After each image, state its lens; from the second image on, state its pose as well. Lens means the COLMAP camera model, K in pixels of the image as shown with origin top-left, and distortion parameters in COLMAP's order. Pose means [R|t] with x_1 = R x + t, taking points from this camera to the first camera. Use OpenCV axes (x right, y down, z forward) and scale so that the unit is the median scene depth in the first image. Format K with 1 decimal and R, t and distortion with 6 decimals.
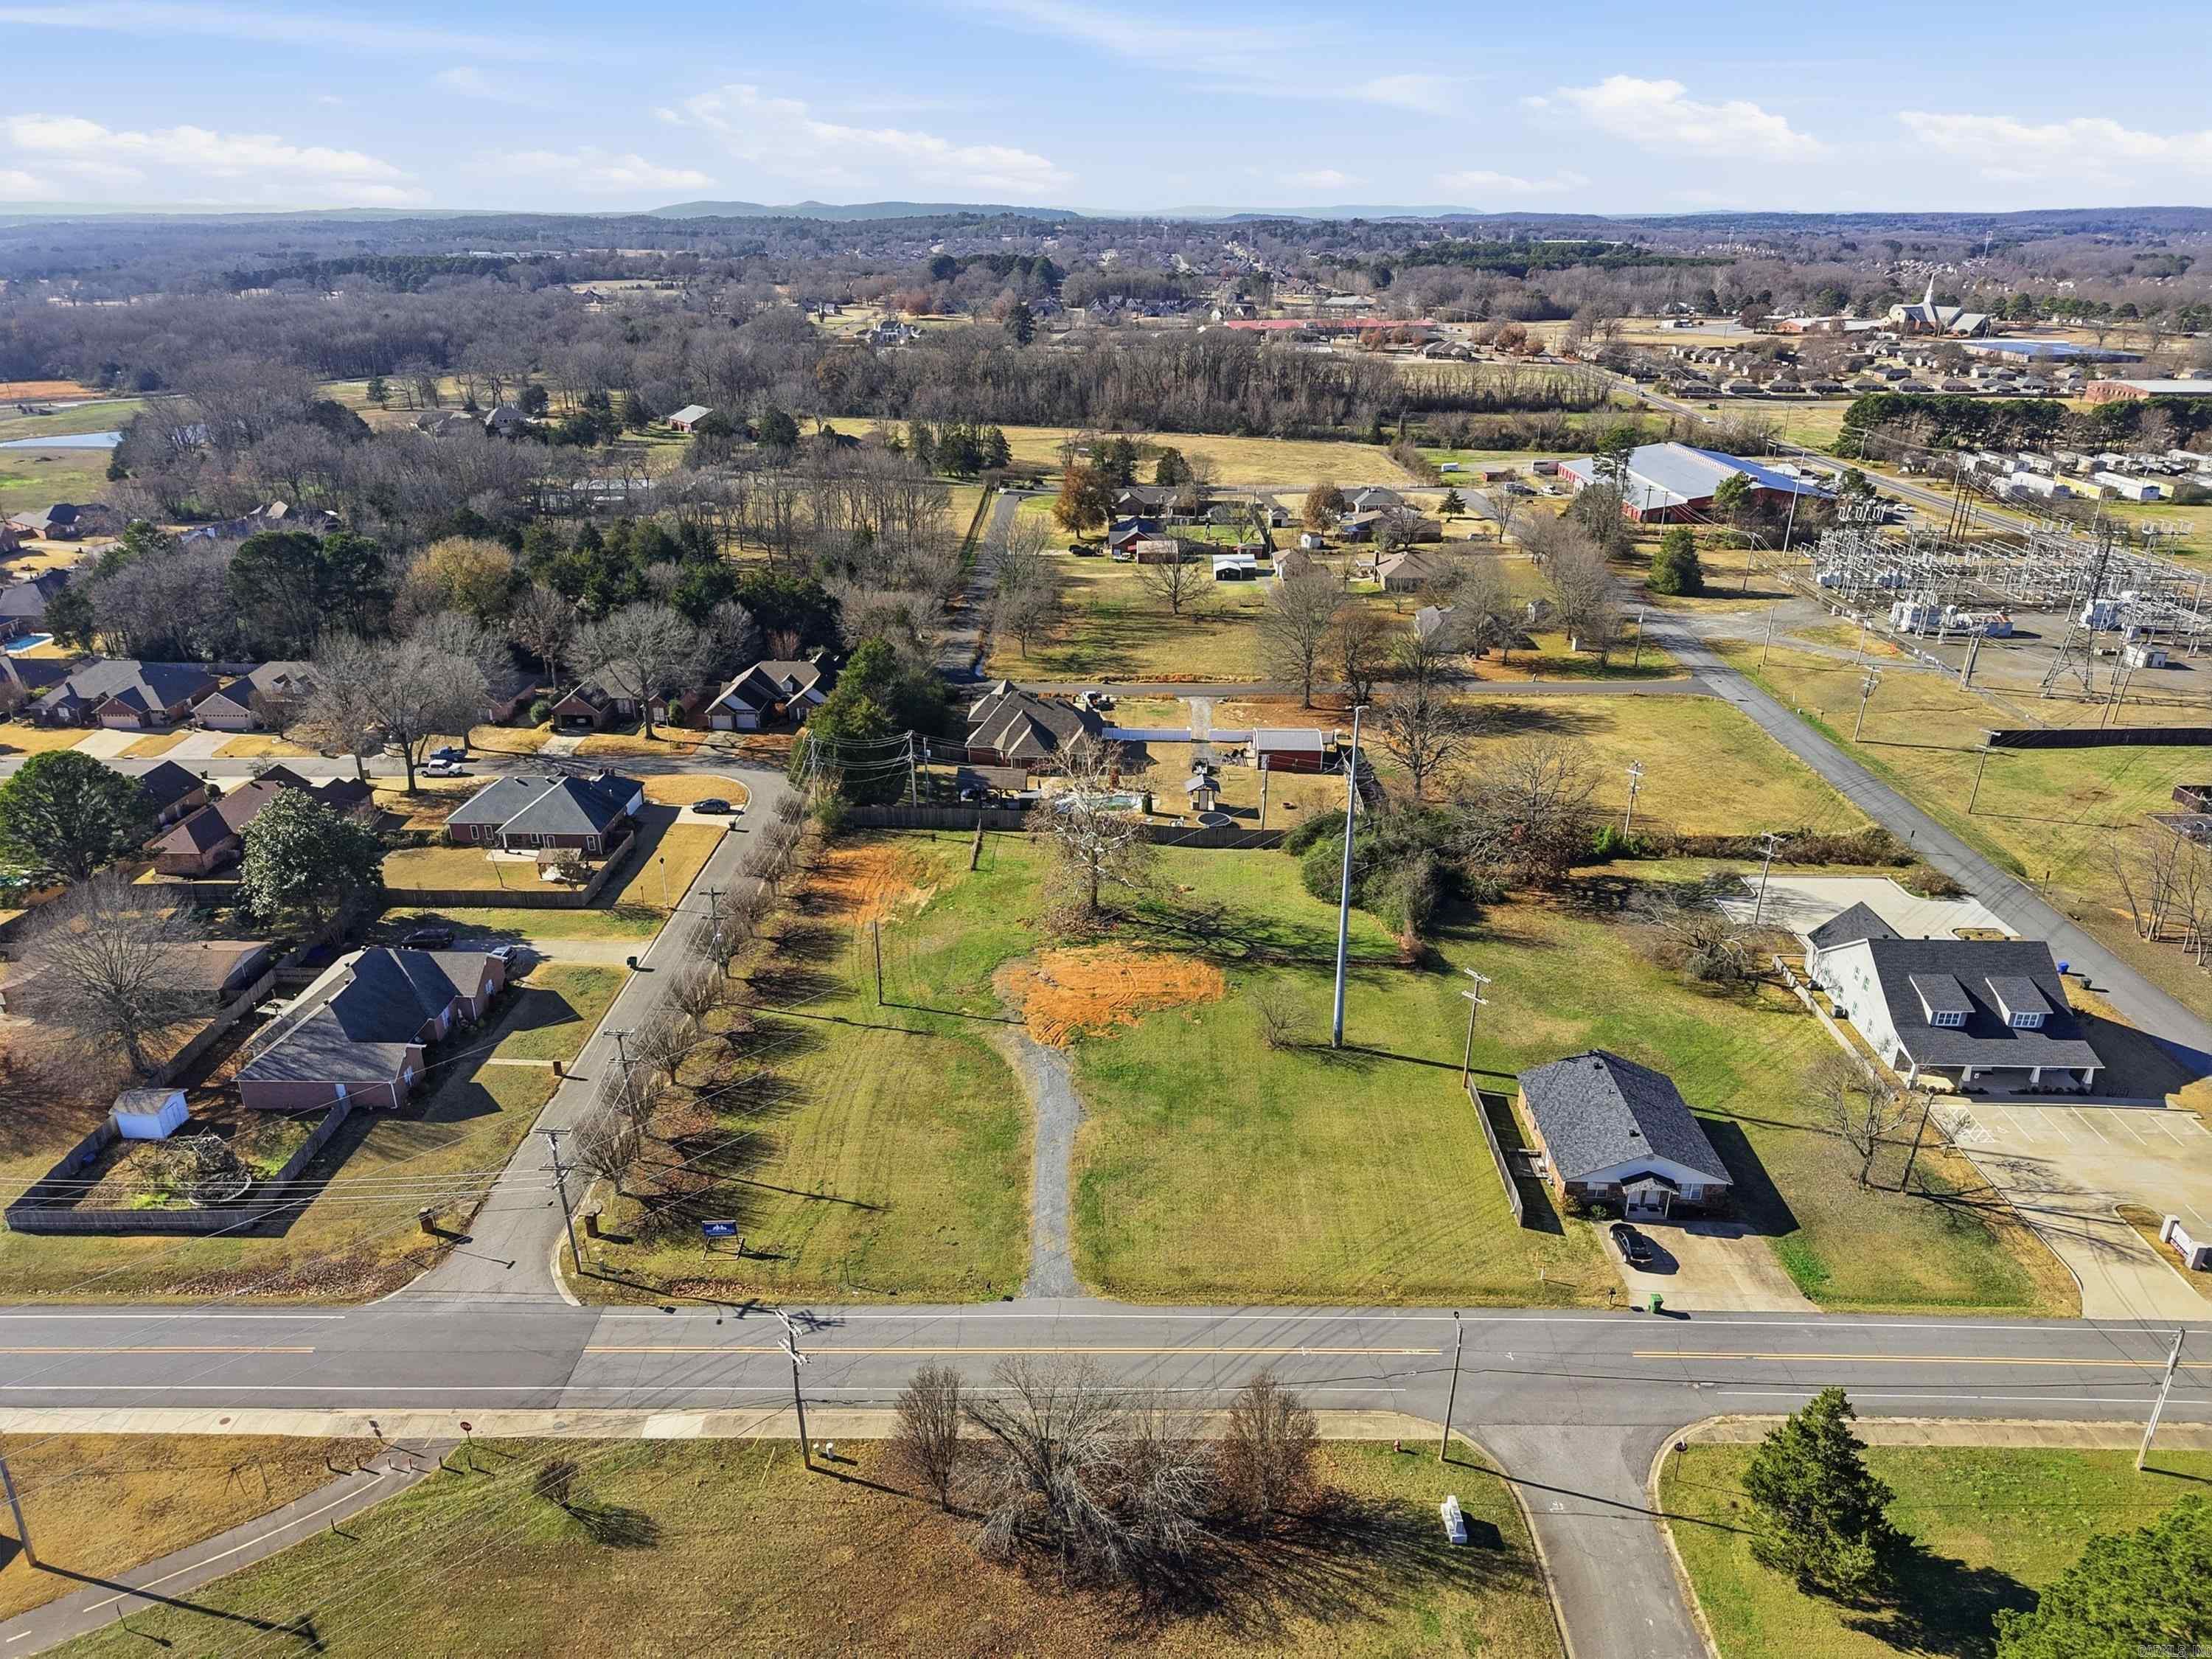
lens RADIAL K [[1470.0, 0, 1106.0], [0, 1470.0, 829.5], [0, 0, 1]] dist [0.066789, -0.090140]
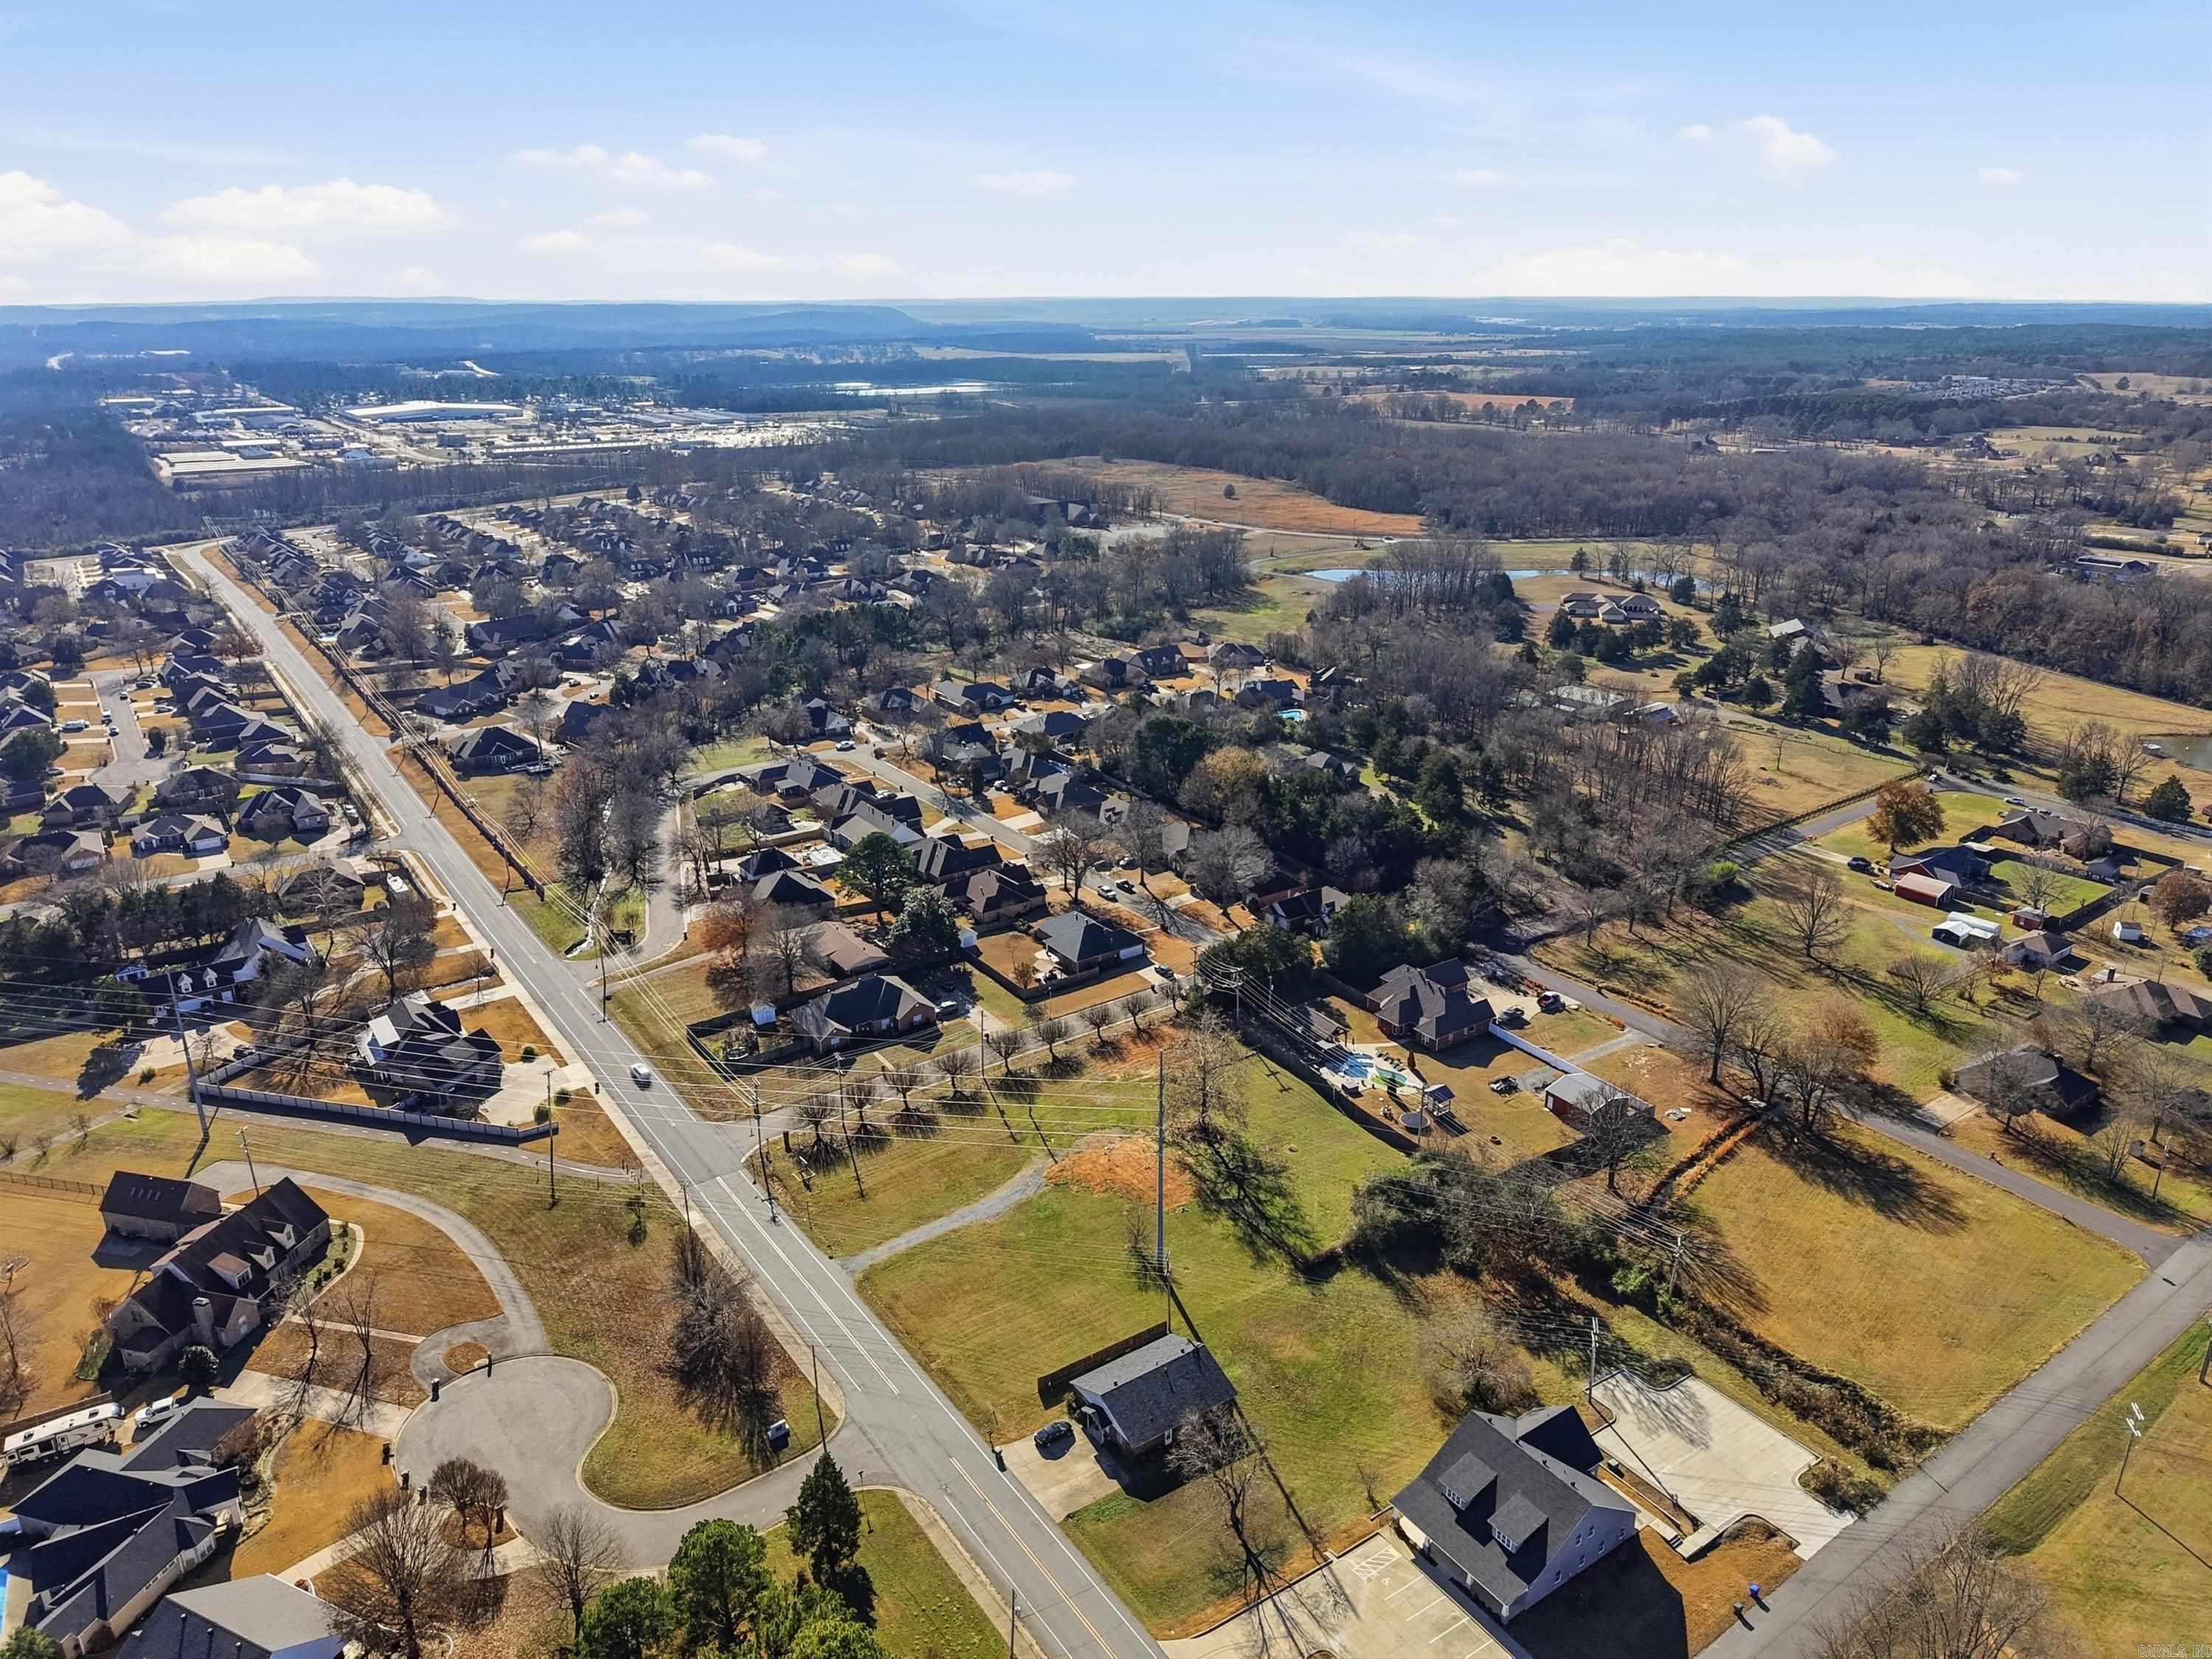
lens RADIAL K [[1470.0, 0, 1106.0], [0, 1470.0, 829.5], [0, 0, 1]] dist [0.066789, -0.090140]
pose [[0.587589, 0.269550, -0.762943, 1.093295], [-0.308468, 0.946301, 0.096761, -0.379322], [0.748055, 0.178488, 0.639183, -0.048520]]
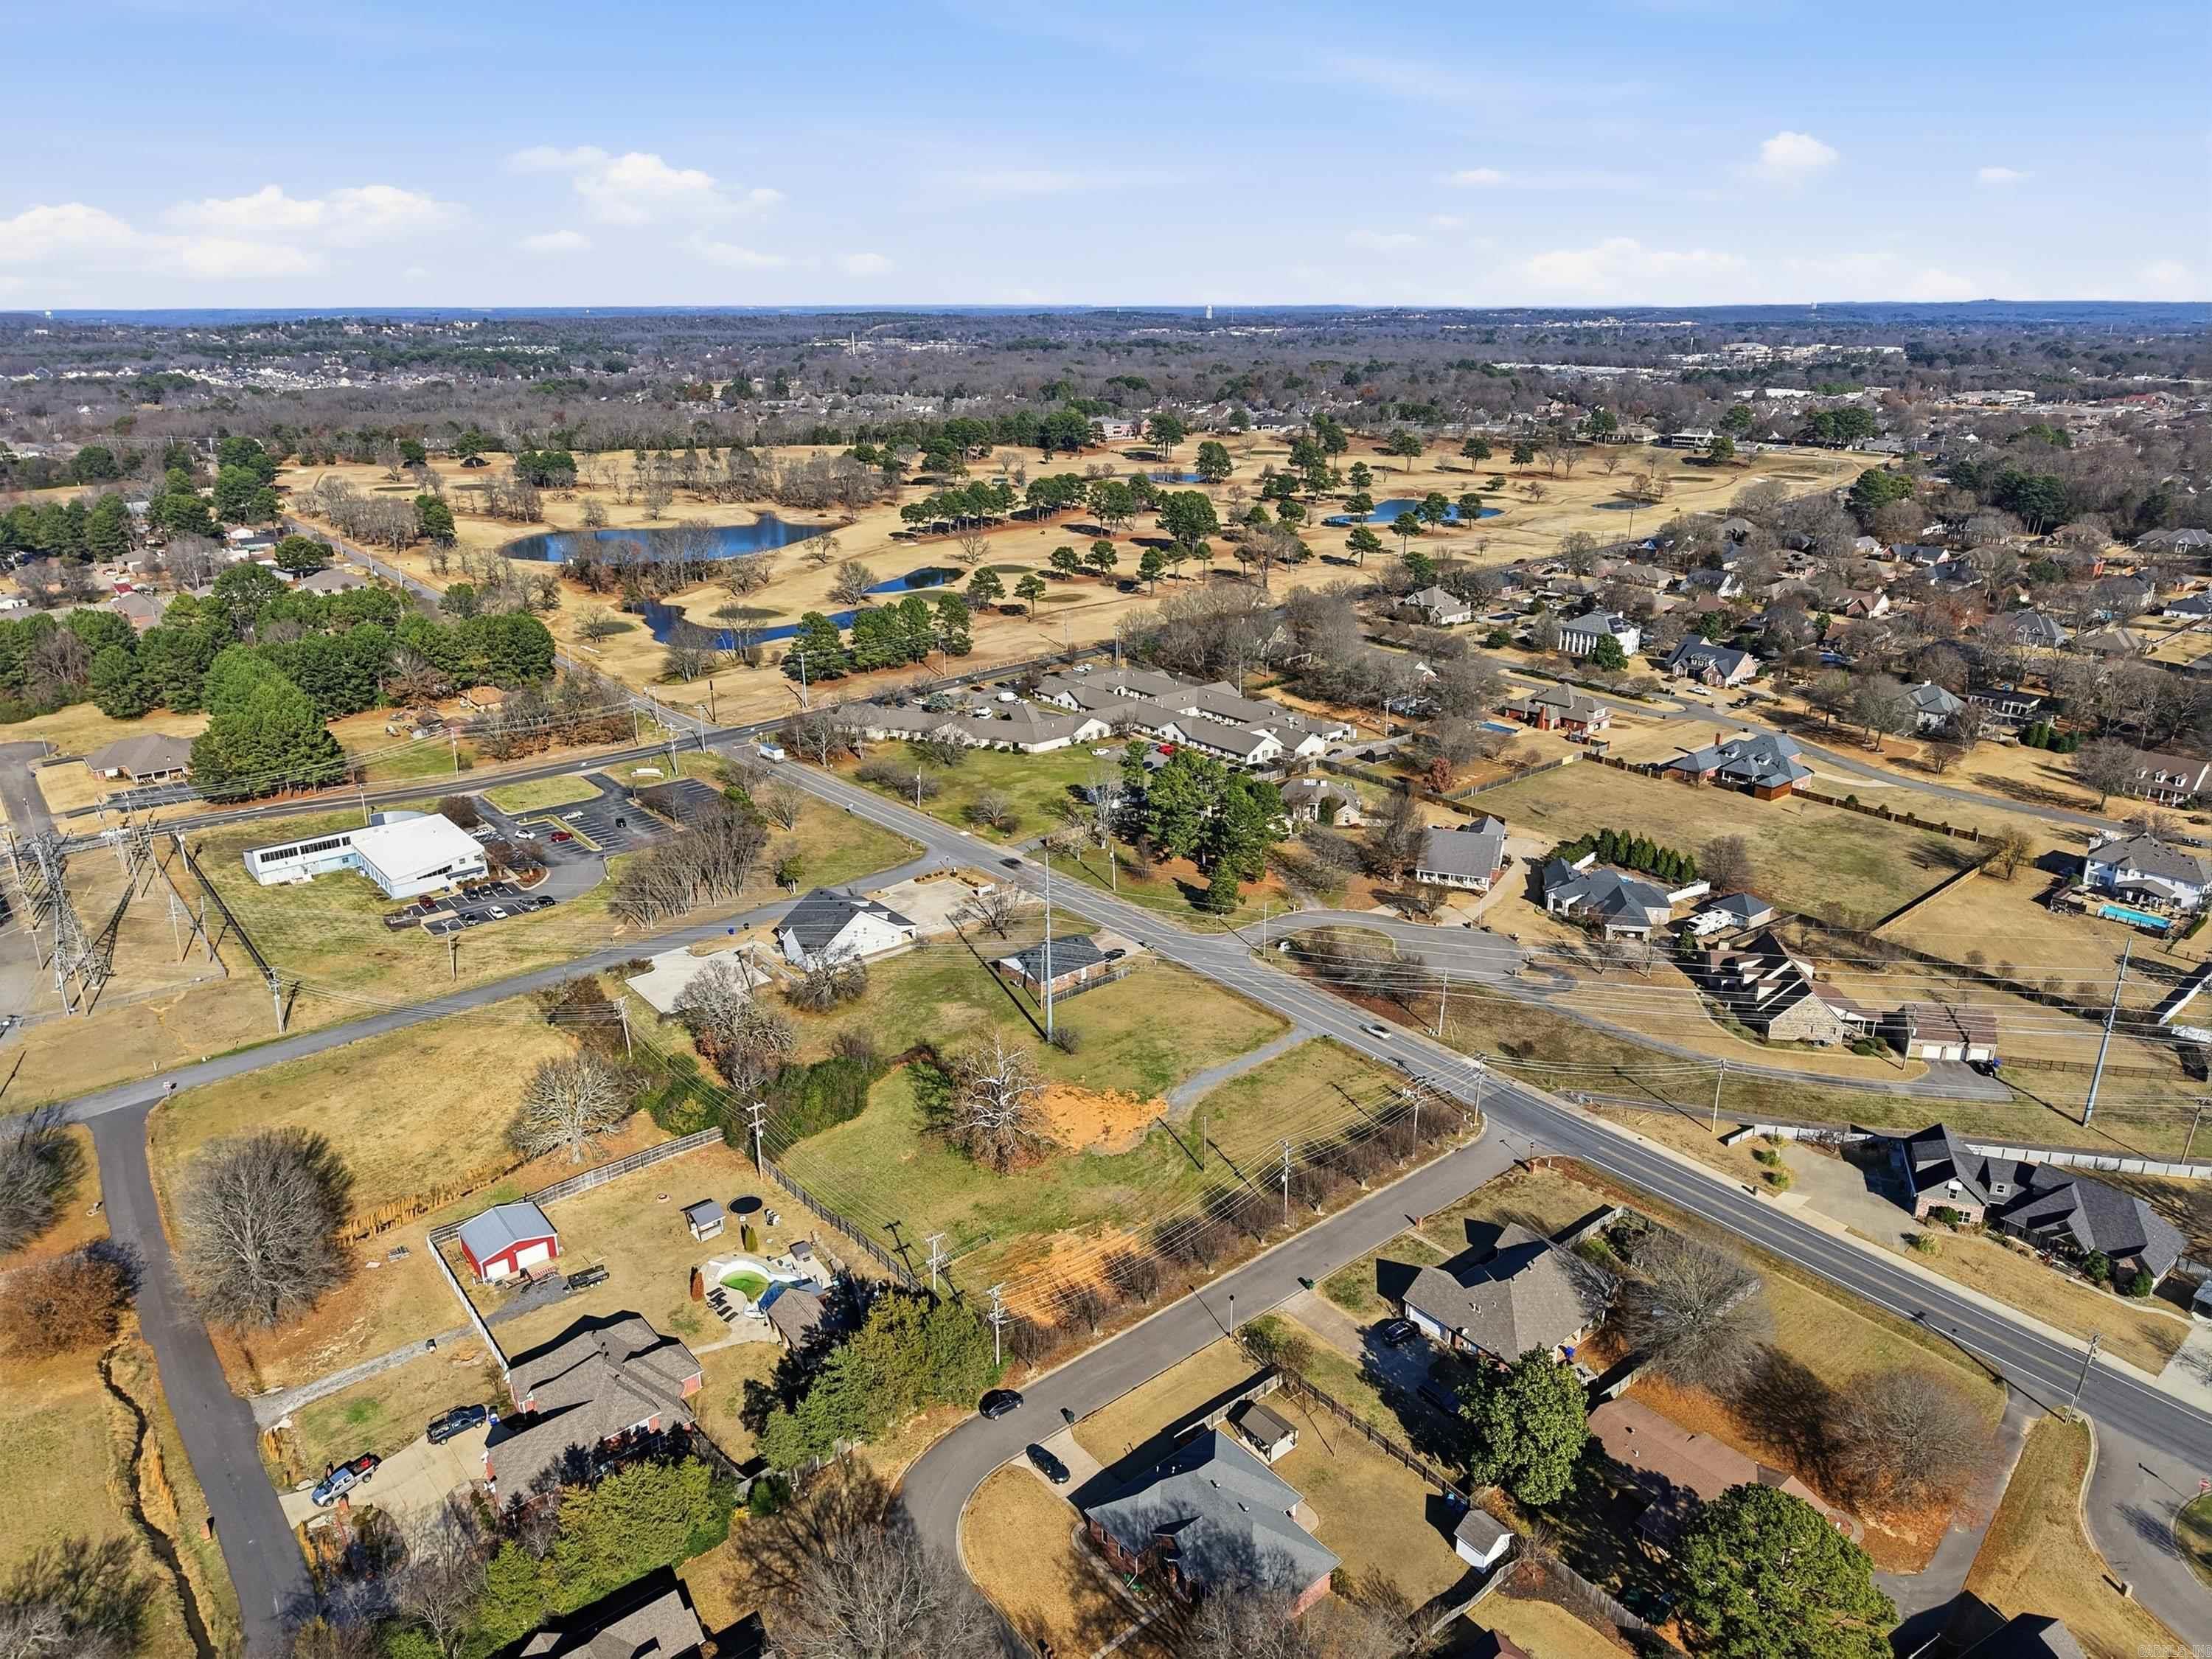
lens RADIAL K [[1470.0, 0, 1106.0], [0, 1470.0, 829.5], [0, 0, 1]] dist [0.066789, -0.090140]
pose [[-0.653628, -0.252838, 0.713332, -1.041022], [0.293312, 0.784250, 0.546736, -0.961109], [-0.697666, 0.566591, -0.438447, 1.535356]]
